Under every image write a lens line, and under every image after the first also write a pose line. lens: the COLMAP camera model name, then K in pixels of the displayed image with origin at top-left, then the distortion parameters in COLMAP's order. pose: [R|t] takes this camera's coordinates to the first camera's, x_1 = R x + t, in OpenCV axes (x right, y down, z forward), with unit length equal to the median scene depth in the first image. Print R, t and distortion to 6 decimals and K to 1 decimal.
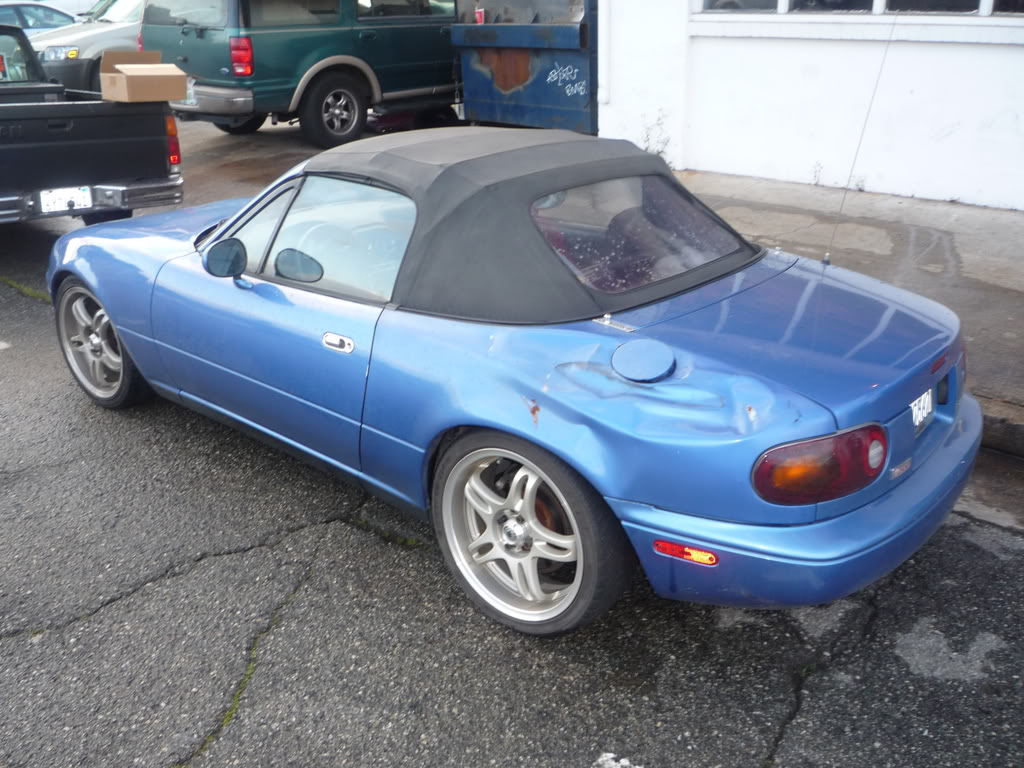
lens RADIAL K [[895.6, 0, 512.0], [0, 895.6, 384.0], [0, 0, 1]] dist [-0.048315, 0.002767]
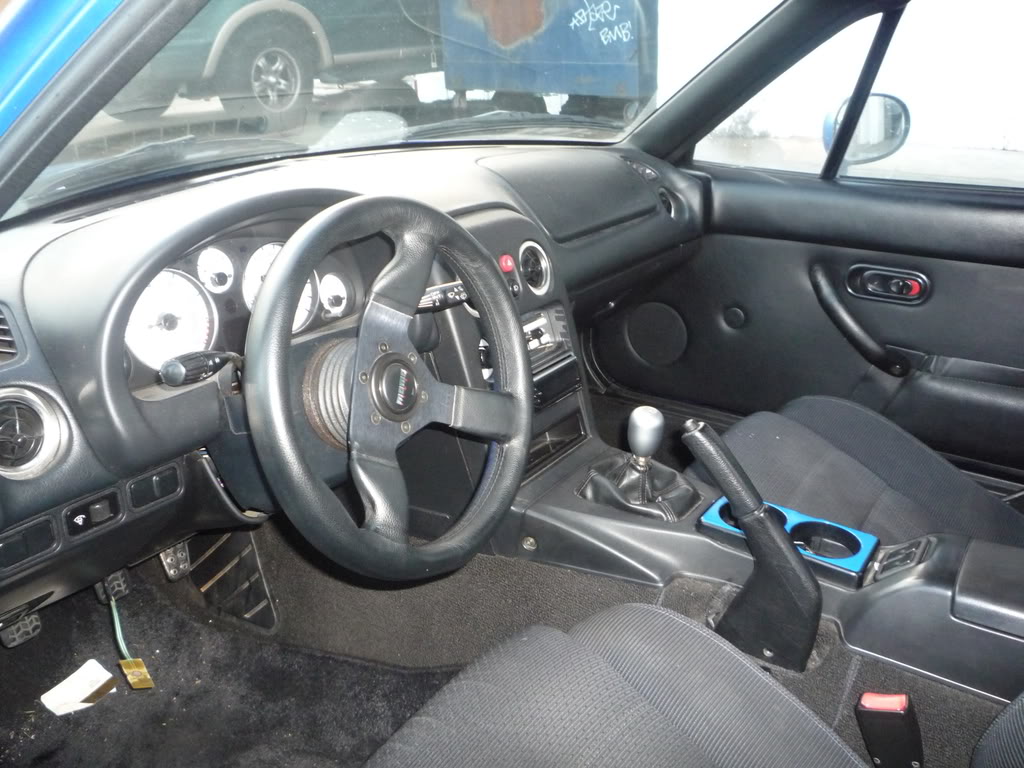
lens RADIAL K [[895.6, 0, 512.0], [0, 895.6, 384.0], [0, 0, 1]] dist [-0.048315, 0.002767]
pose [[0.996385, -0.042752, 0.073412, -0.072502], [0.043603, 0.998999, -0.010031, -0.048744], [-0.072910, 0.013196, 0.997251, 0.299381]]
